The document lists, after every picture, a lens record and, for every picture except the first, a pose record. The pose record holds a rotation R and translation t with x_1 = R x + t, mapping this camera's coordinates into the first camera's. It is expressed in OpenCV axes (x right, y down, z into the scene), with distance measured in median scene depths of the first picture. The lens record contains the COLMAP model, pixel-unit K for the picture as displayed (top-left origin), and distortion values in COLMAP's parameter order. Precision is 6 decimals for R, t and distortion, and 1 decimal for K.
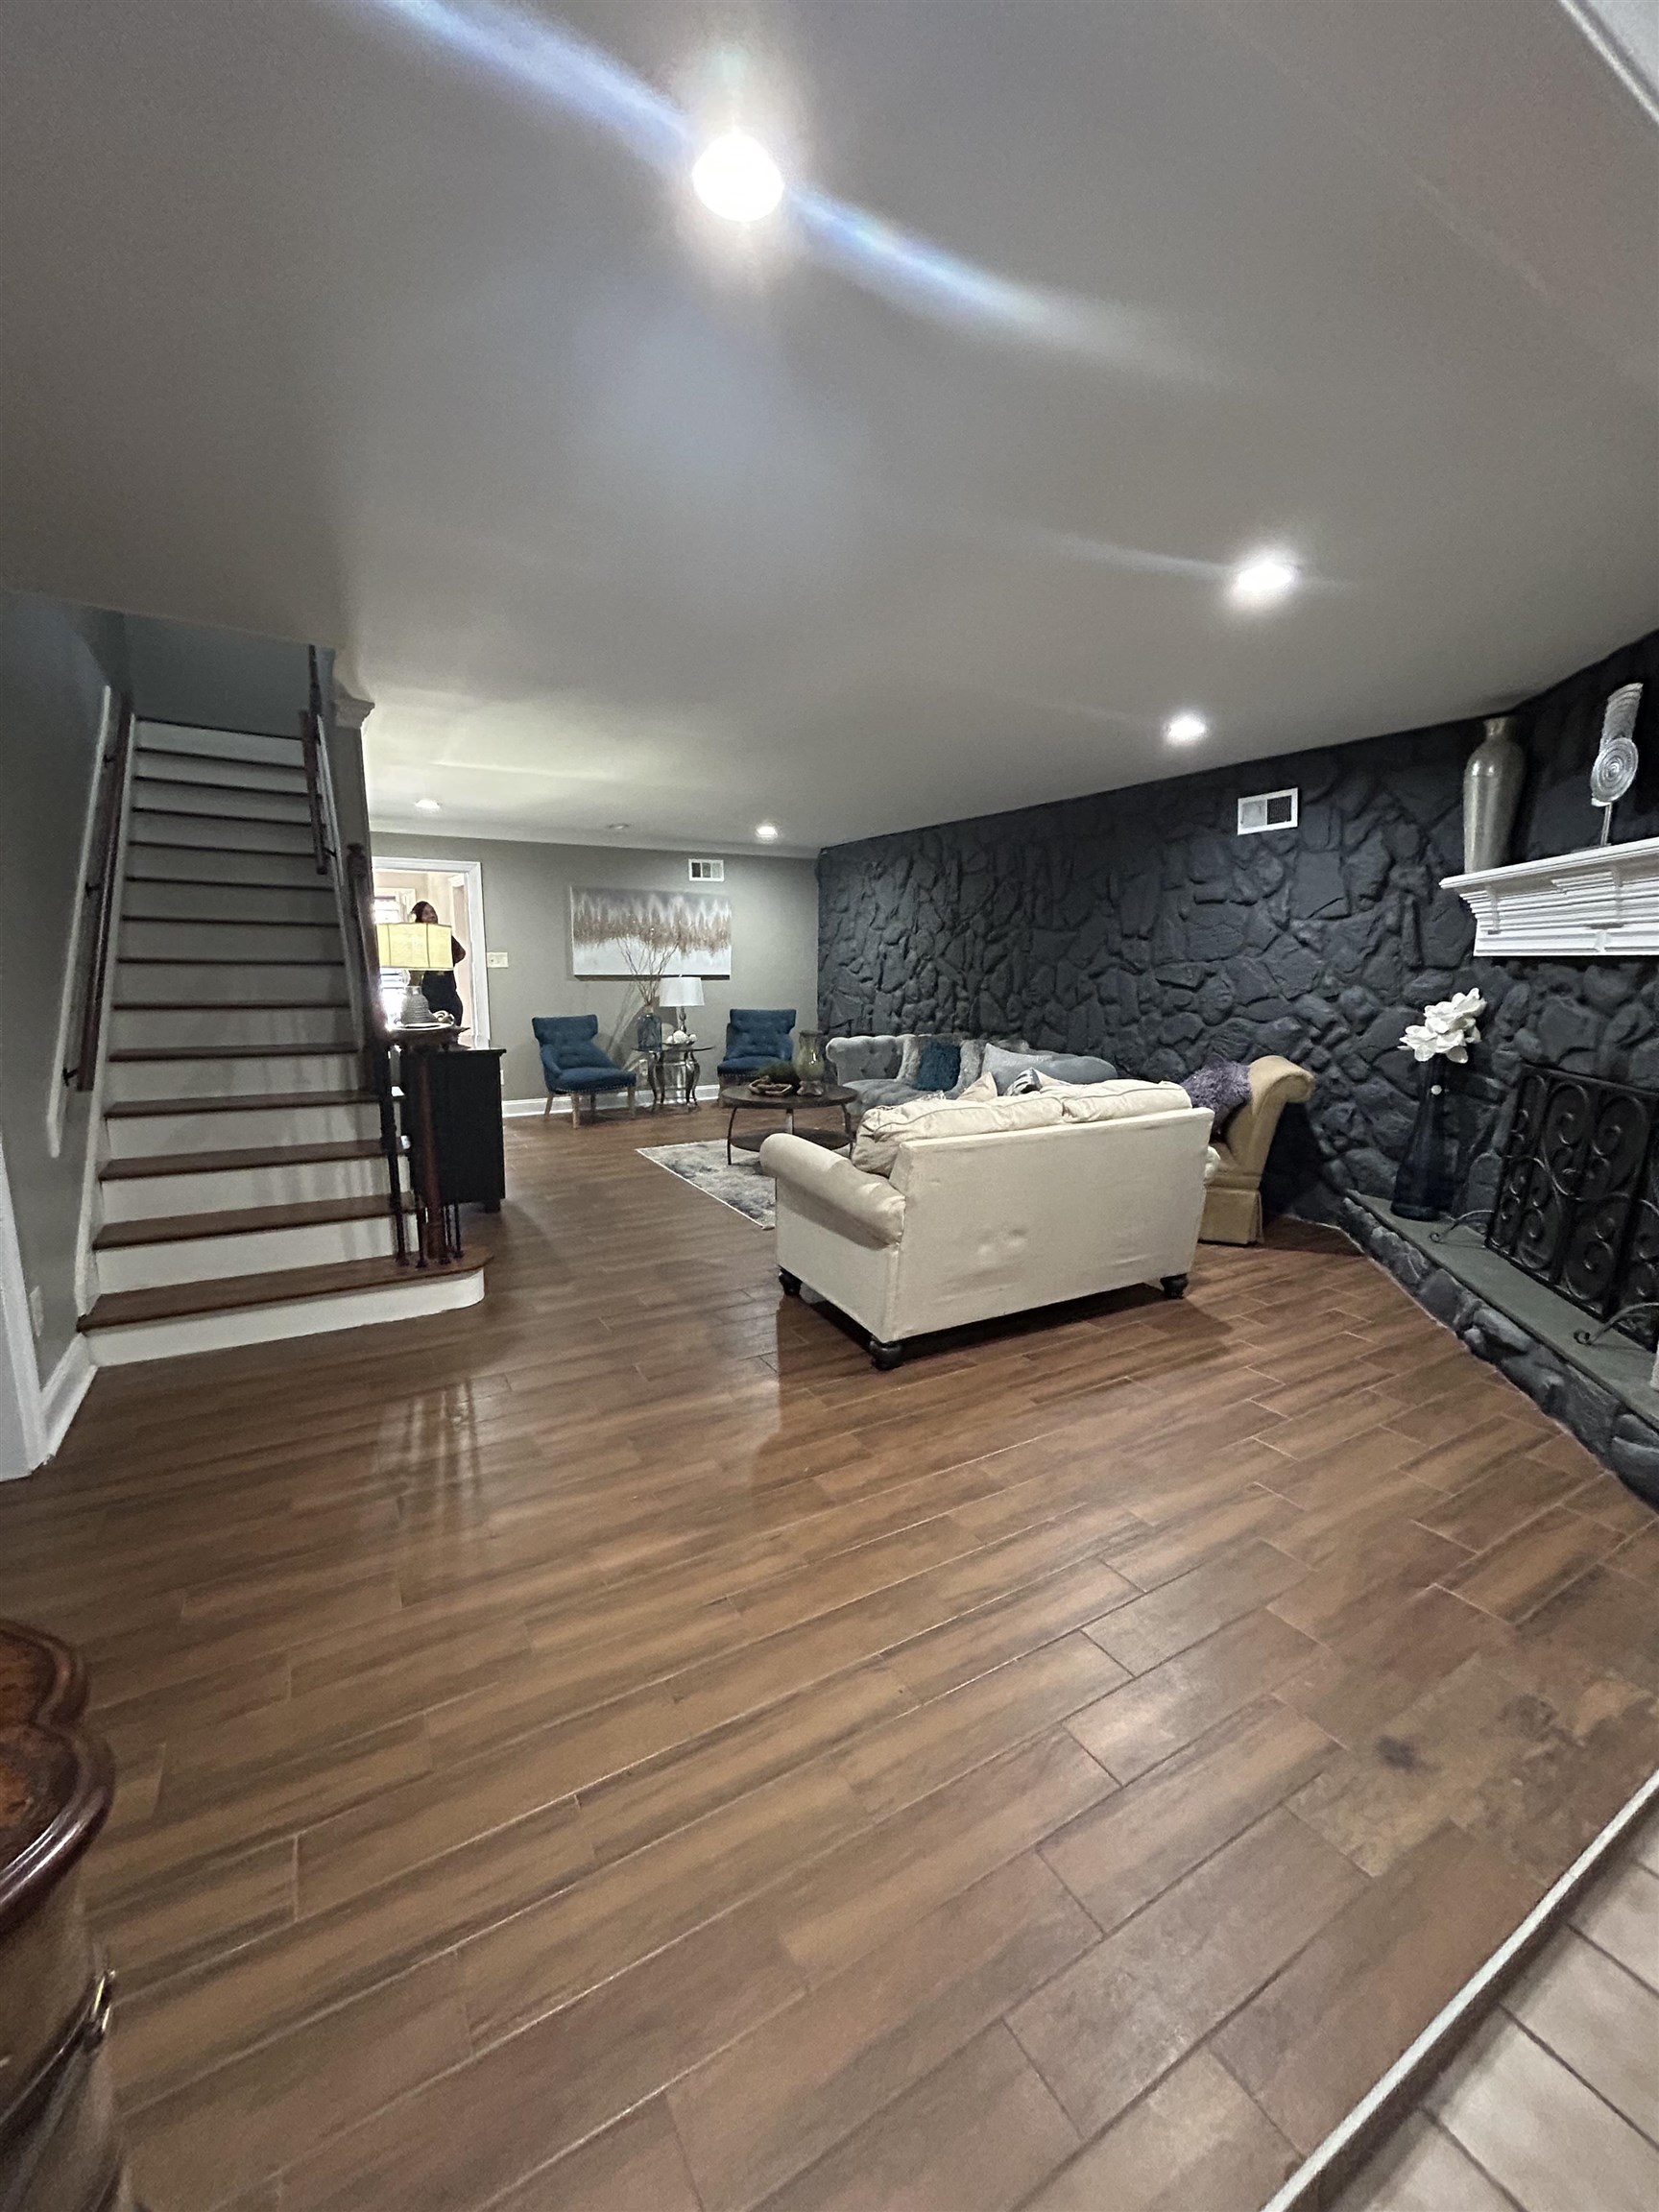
lens RADIAL K [[892.6, 0, 835.4], [0, 892.6, 1096.4], [0, 0, 1]] dist [-0.002219, 0.000943]
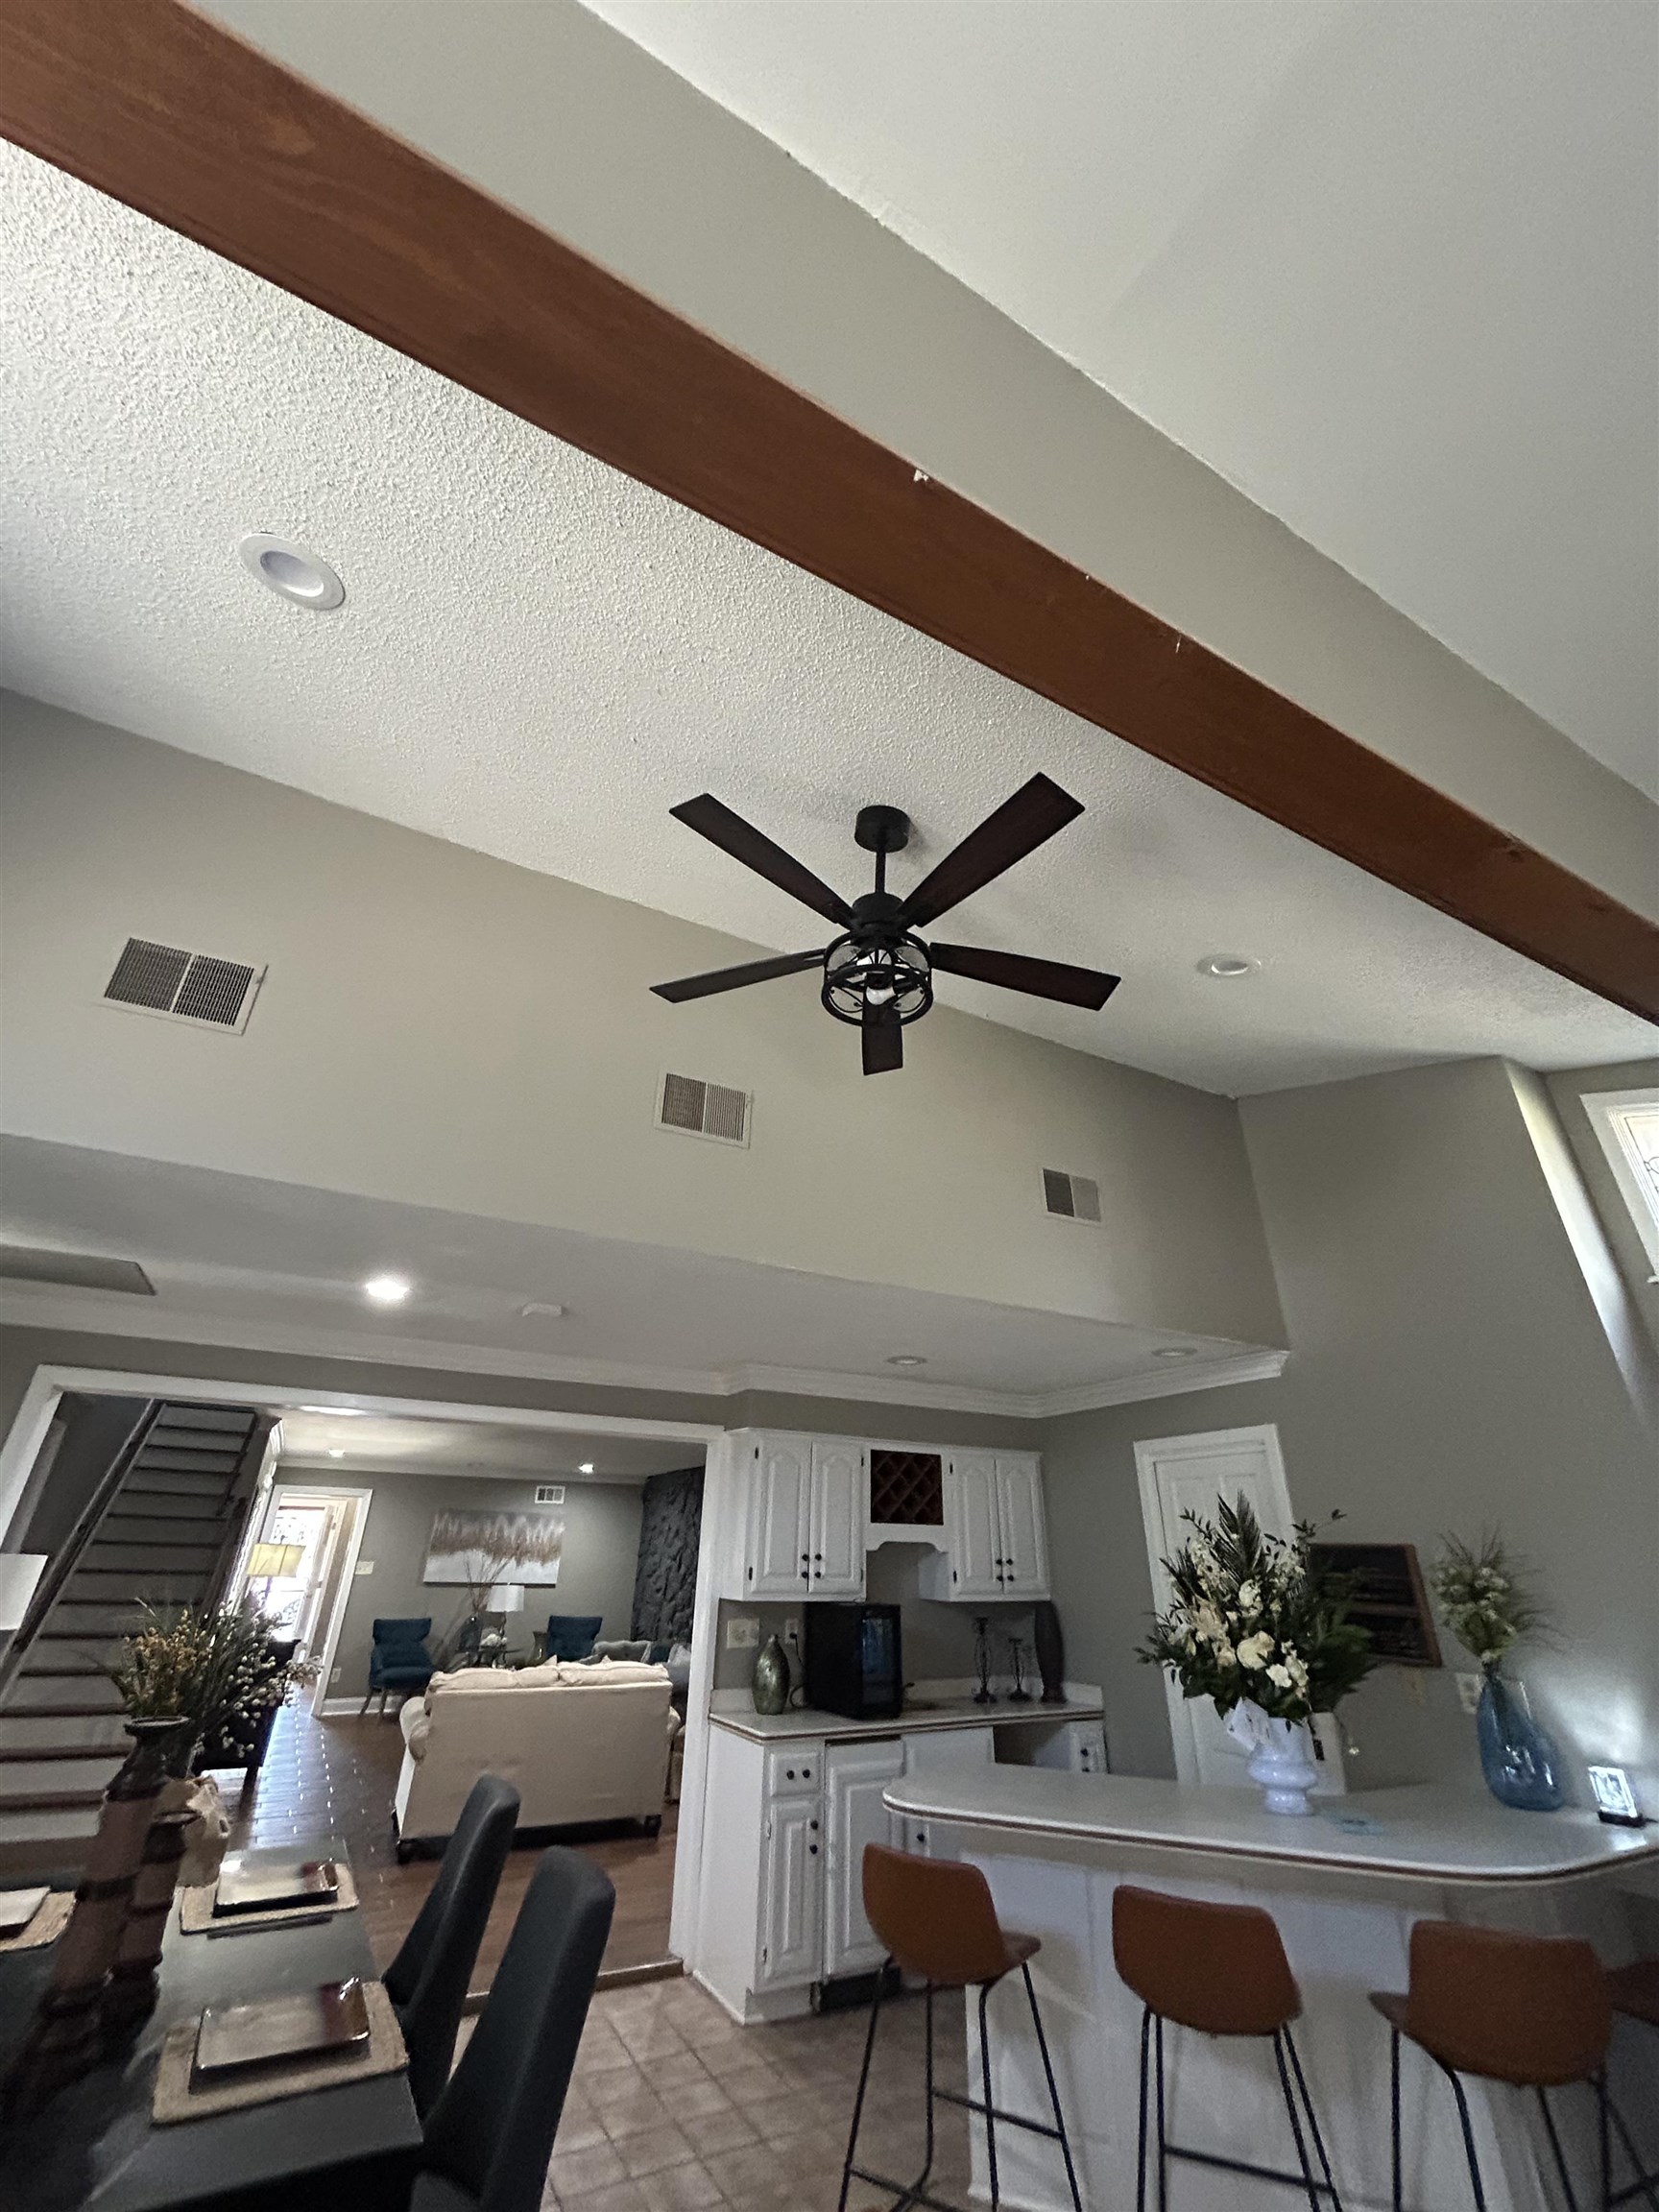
lens RADIAL K [[892.6, 0, 828.7], [0, 892.6, 1099.8], [0, 0, 1]] dist [-0.002219, 0.000943]
pose [[0.998973, -0.007748, -0.044636, 0.351473], [-0.020135, 0.806662, -0.590670, 0.050219], [0.040582, 0.590962, 0.805678, -0.418810]]
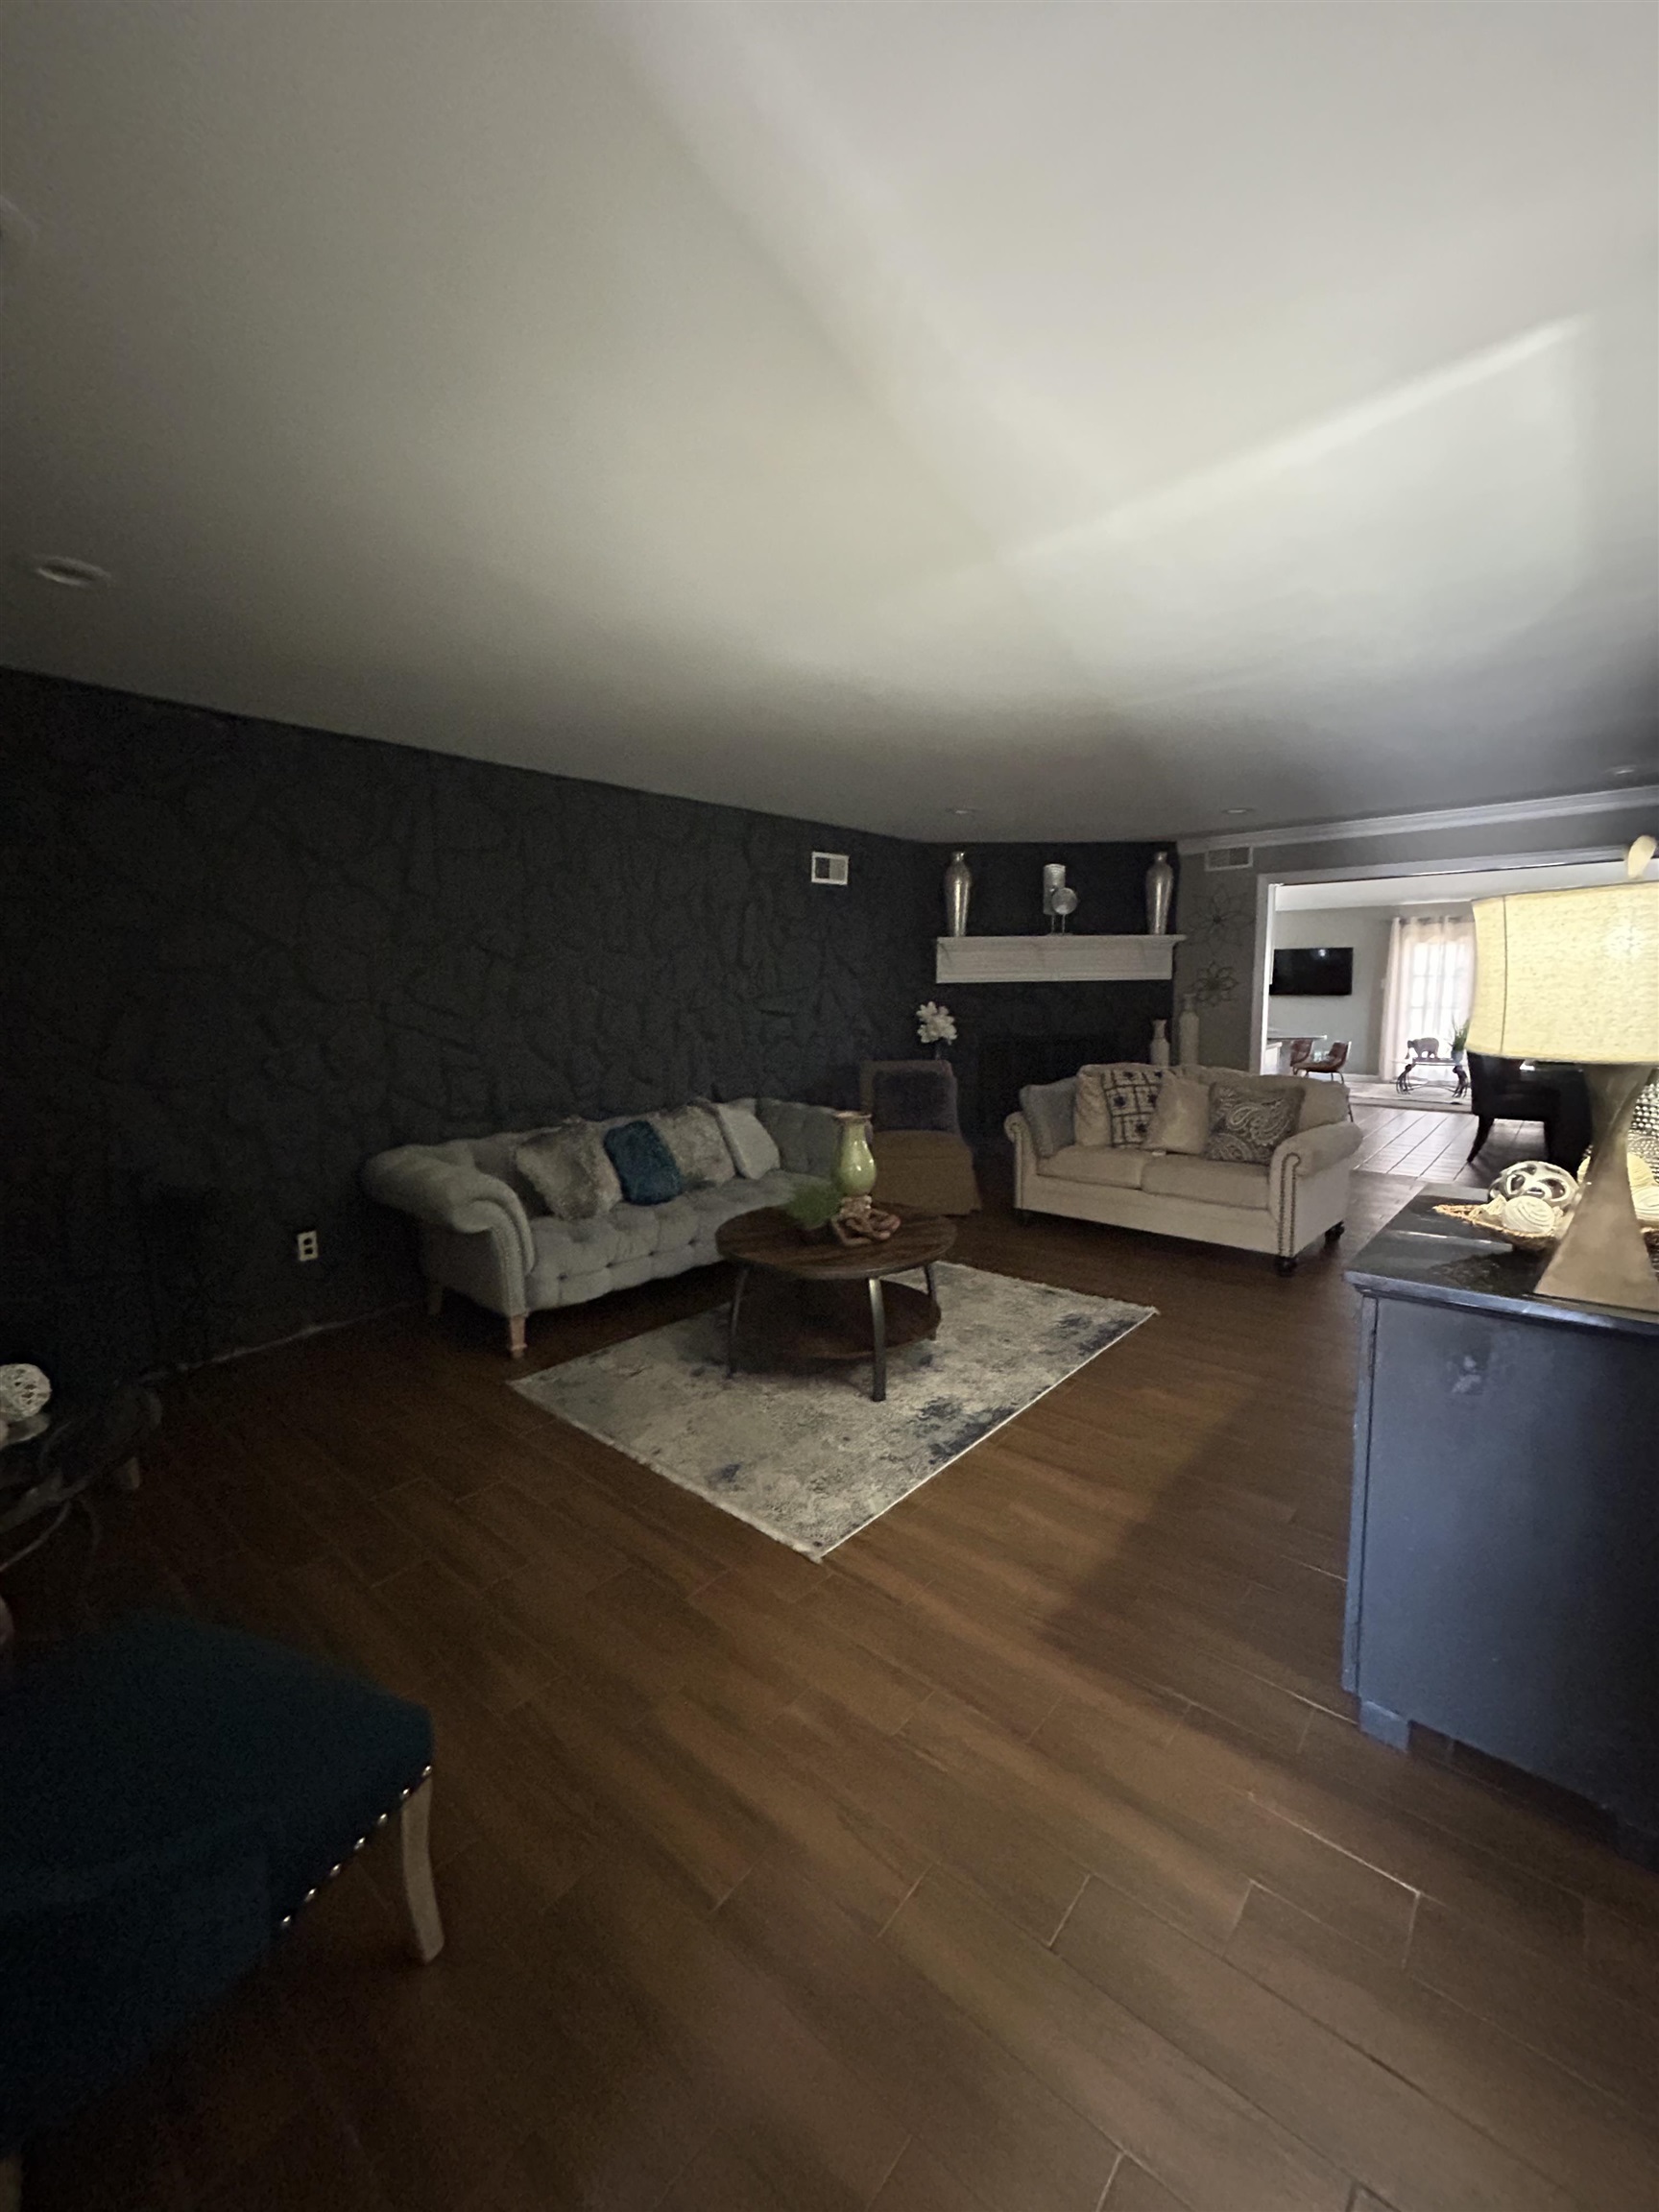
lens RADIAL K [[892.6, 0, 831.2], [0, 892.6, 1101.0], [0, 0, 1]] dist [-0.002219, 0.000943]
pose [[-0.322406, -0.133214, 0.937181, -0.428430], [0.152952, 0.969707, 0.190455, -0.146094], [-0.934163, 0.204748, -0.292265, 0.859384]]
